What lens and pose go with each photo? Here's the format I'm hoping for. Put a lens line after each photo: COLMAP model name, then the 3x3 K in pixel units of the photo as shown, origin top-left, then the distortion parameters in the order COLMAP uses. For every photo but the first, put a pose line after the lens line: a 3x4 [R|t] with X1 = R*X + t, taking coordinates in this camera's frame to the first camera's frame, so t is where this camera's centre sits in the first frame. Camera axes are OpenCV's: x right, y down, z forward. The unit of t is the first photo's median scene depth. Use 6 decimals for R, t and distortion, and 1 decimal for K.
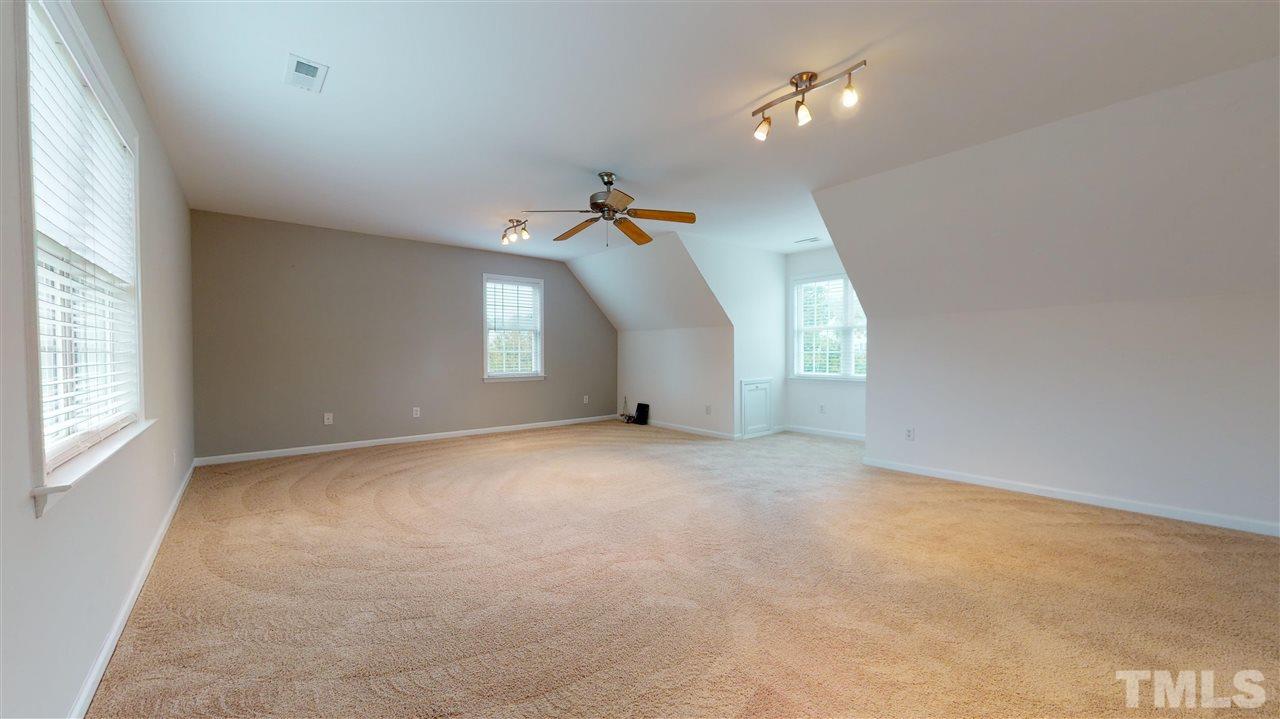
lens RADIAL K [[469.1, 0, 645.2], [0, 469.1, 362.2], [0, 0, 1]] dist [0.000236, 0.000159]
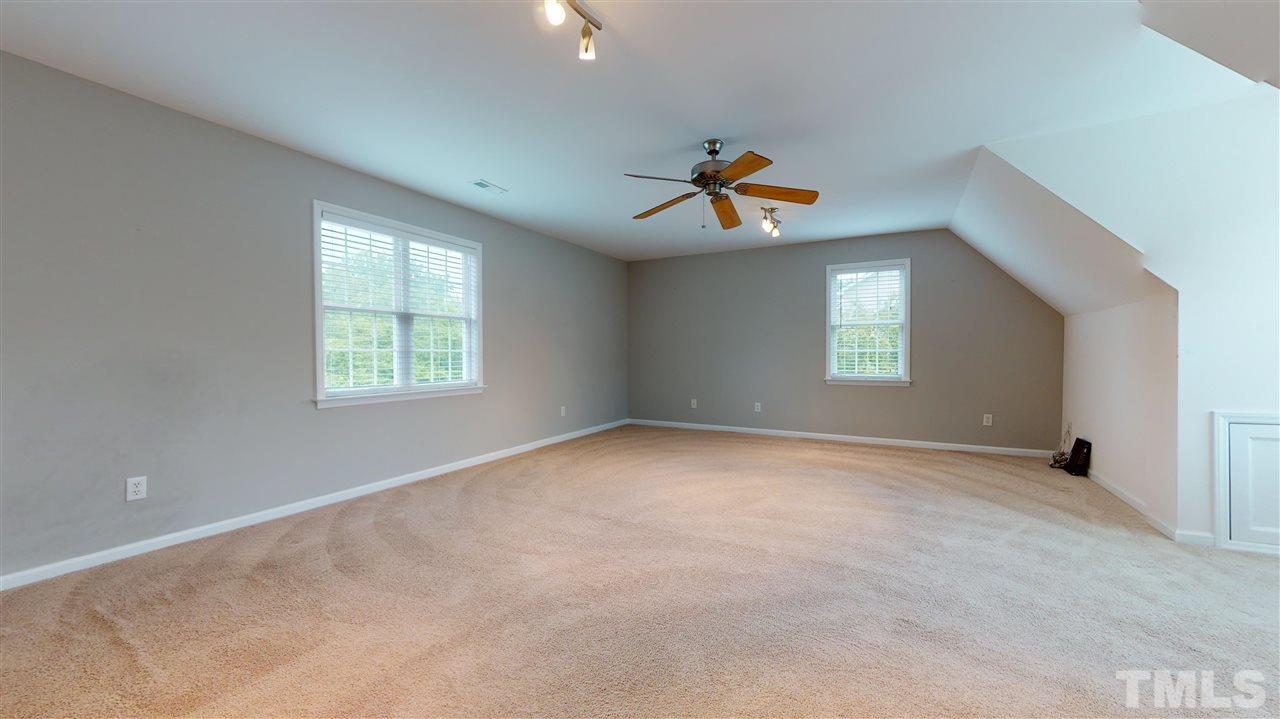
lens RADIAL K [[469.1, 0, 635.4], [0, 469.1, 361.1], [0, 0, 1]] dist [0.000236, 0.000159]
pose [[0.379355, 0.017393, -0.925088, 0.374854], [-0.018564, 0.999765, 0.011184, -0.005725], [0.925065, 0.012930, 0.379589, 0.309209]]
